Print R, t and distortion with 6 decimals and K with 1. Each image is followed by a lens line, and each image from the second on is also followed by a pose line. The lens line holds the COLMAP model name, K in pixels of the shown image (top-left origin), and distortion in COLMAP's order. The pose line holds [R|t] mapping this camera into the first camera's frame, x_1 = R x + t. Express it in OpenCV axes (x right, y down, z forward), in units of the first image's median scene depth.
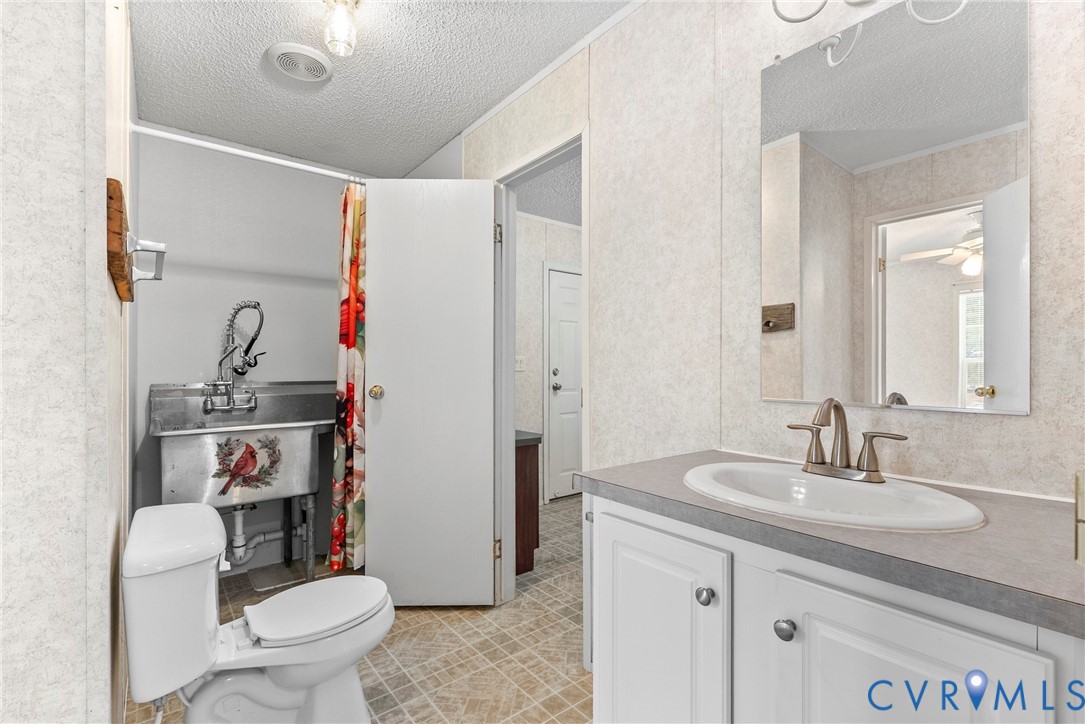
lens RADIAL K [[491.7, 0, 546.6], [0, 491.7, 364.3], [0, 0, 1]] dist [-0.000342, -0.001177]
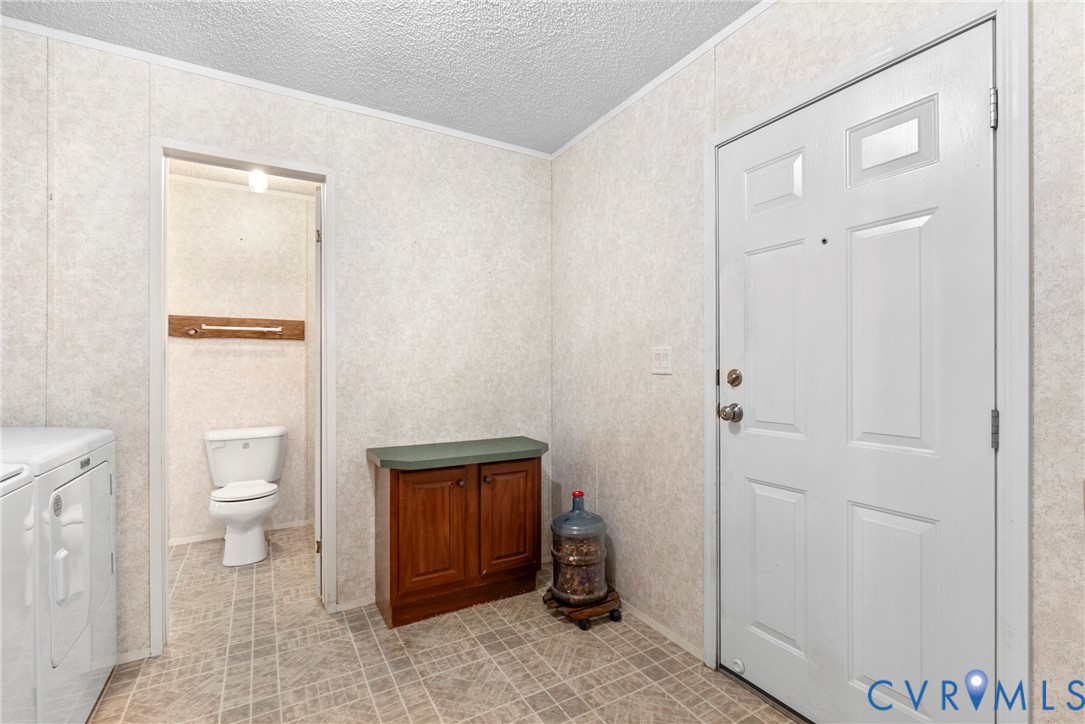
lens RADIAL K [[491.7, 0, 546.7], [0, 491.7, 366.5], [0, 0, 1]] dist [-0.000342, -0.001177]
pose [[-0.153668, -0.003356, -0.988117, 0.740483], [0.003973, 0.999984, -0.004015, 0.011729], [0.988115, -0.004543, -0.153652, 1.448241]]
